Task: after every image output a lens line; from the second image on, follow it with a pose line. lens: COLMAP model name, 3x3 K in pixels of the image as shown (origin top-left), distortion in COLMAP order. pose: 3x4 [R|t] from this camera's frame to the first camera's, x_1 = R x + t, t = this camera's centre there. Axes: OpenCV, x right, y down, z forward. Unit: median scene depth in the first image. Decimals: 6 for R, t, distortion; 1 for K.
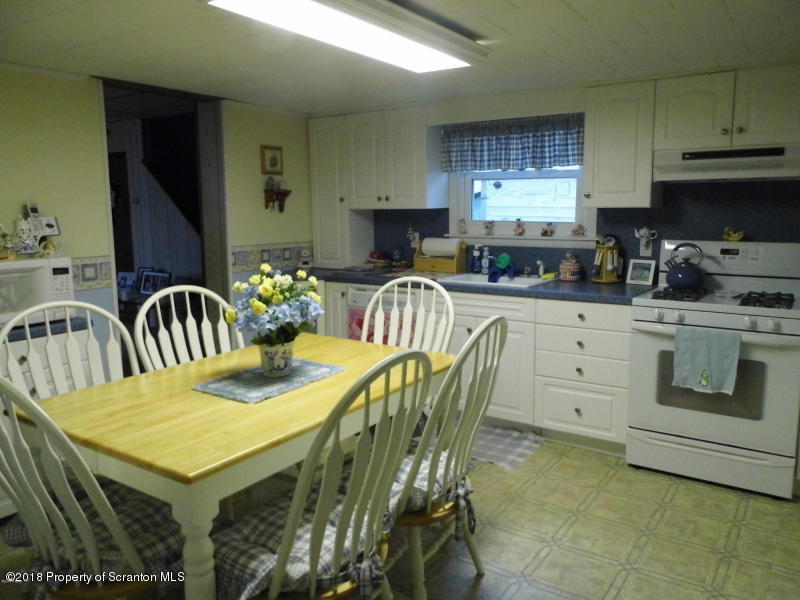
lens RADIAL K [[603.9, 0, 400.0], [0, 603.9, 300.0], [0, 0, 1]] dist [0.001743, -0.000122]
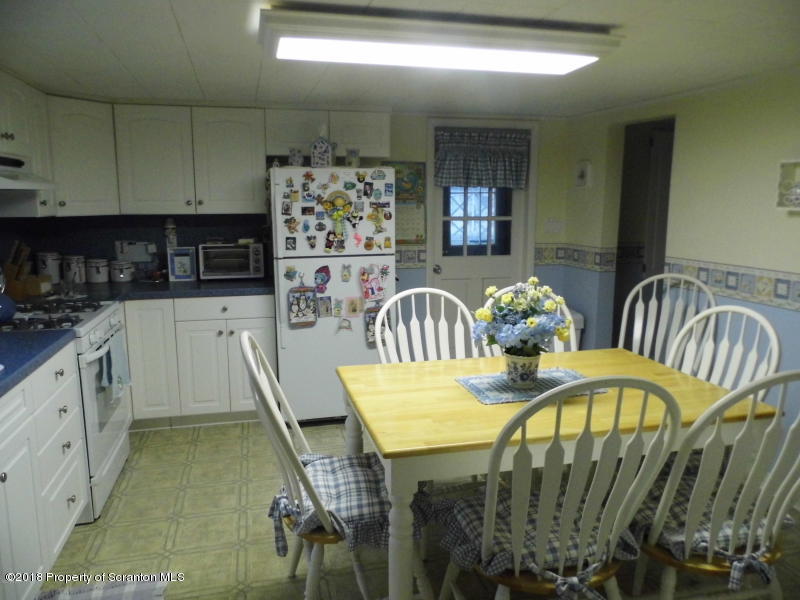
lens RADIAL K [[603.9, 0, 400.0], [0, 603.9, 300.0], [0, 0, 1]] dist [0.001743, -0.000122]
pose [[-0.755907, -0.087850, 0.648758, -0.516873], [0.107528, 0.960838, 0.255396, -0.215812], [-0.645788, 0.262815, -0.716858, 1.369314]]
